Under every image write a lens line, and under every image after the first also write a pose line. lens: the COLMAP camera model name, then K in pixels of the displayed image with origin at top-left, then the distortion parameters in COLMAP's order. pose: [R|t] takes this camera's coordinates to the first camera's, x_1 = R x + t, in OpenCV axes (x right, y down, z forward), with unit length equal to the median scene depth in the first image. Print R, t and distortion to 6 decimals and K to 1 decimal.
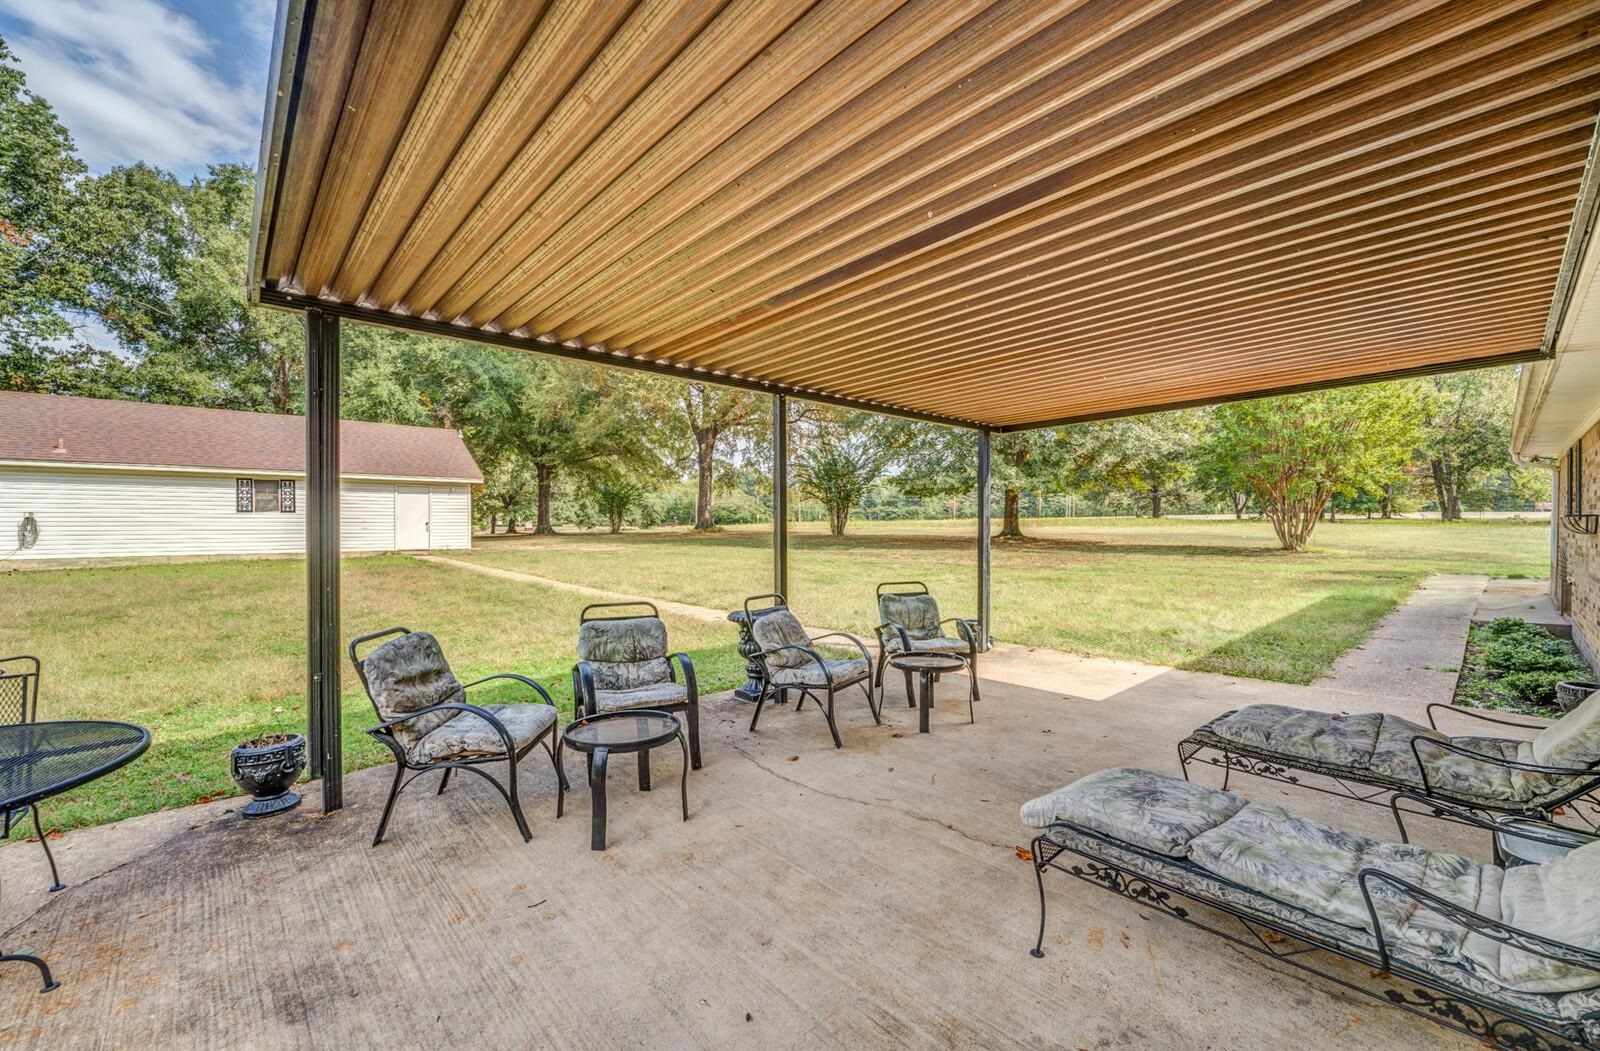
lens RADIAL K [[653.0, 0, 800.5], [0, 653.0, 526.8], [0, 0, 1]] dist [-0.000565, -0.000059]
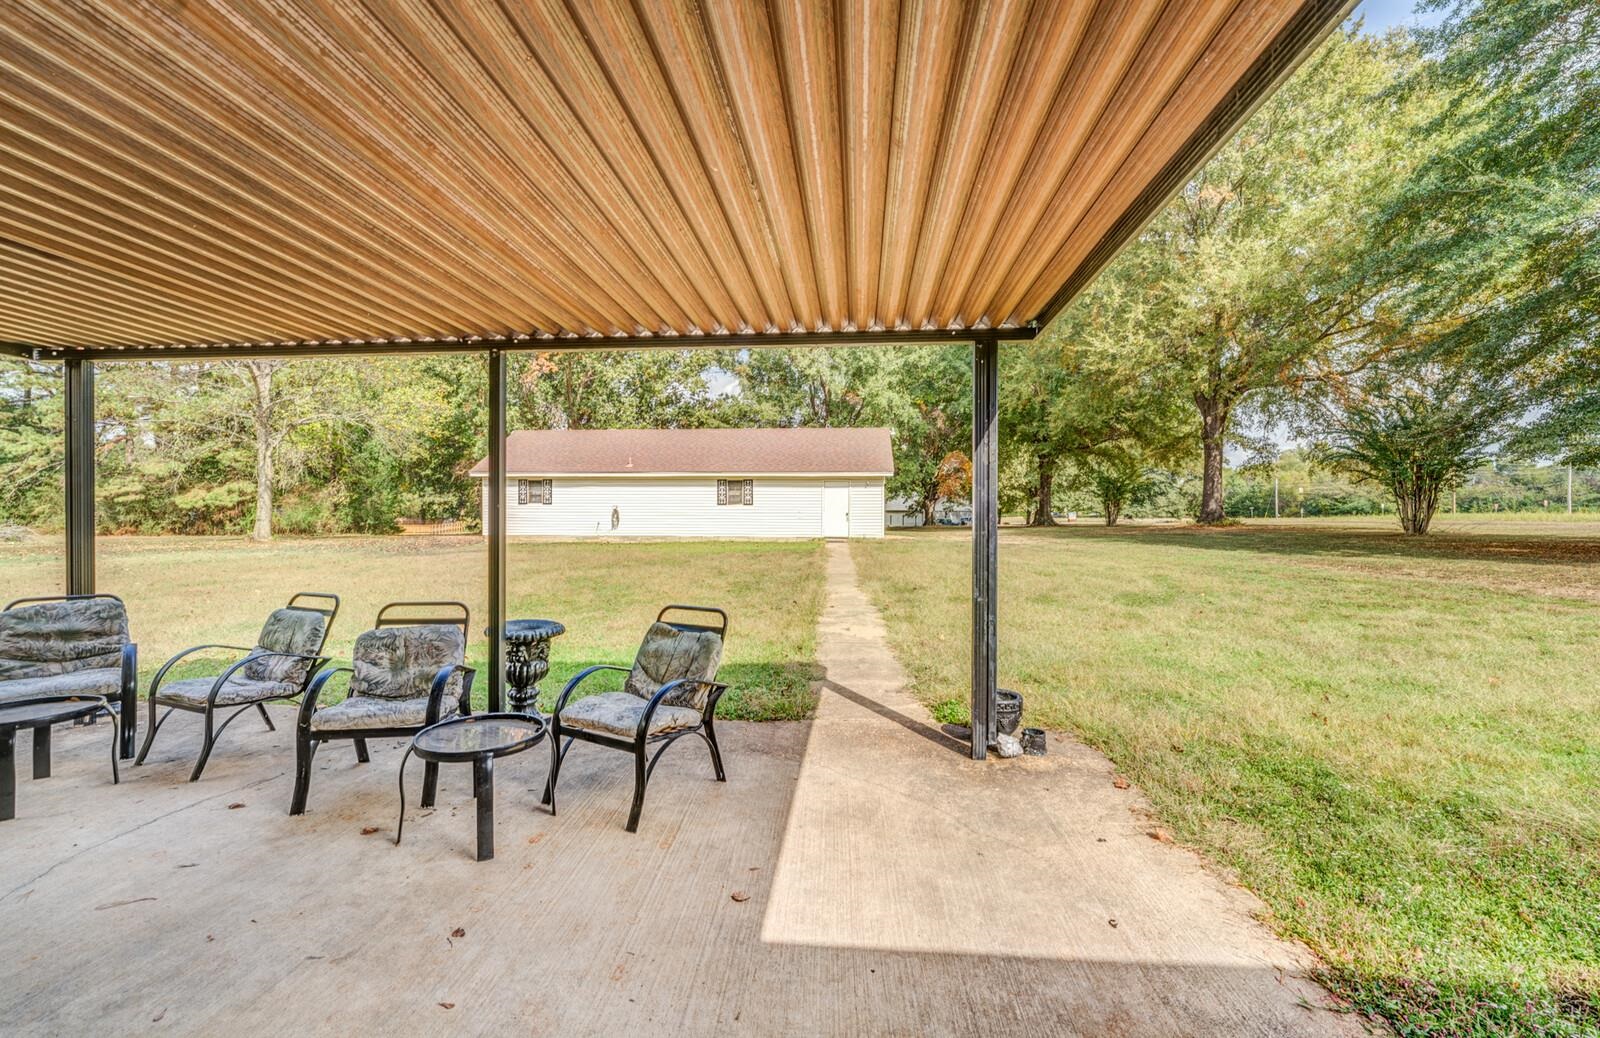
lens RADIAL K [[653.4, 0, 800.0], [0, 653.4, 519.0], [0, 0, 1]] dist [-0.001079, -0.000183]
pose [[0.685897, 0.008388, -0.727651, 0.110421], [-0.007159, 0.999963, 0.004780, -0.000830], [0.727664, 0.001931, 0.685931, 0.101417]]
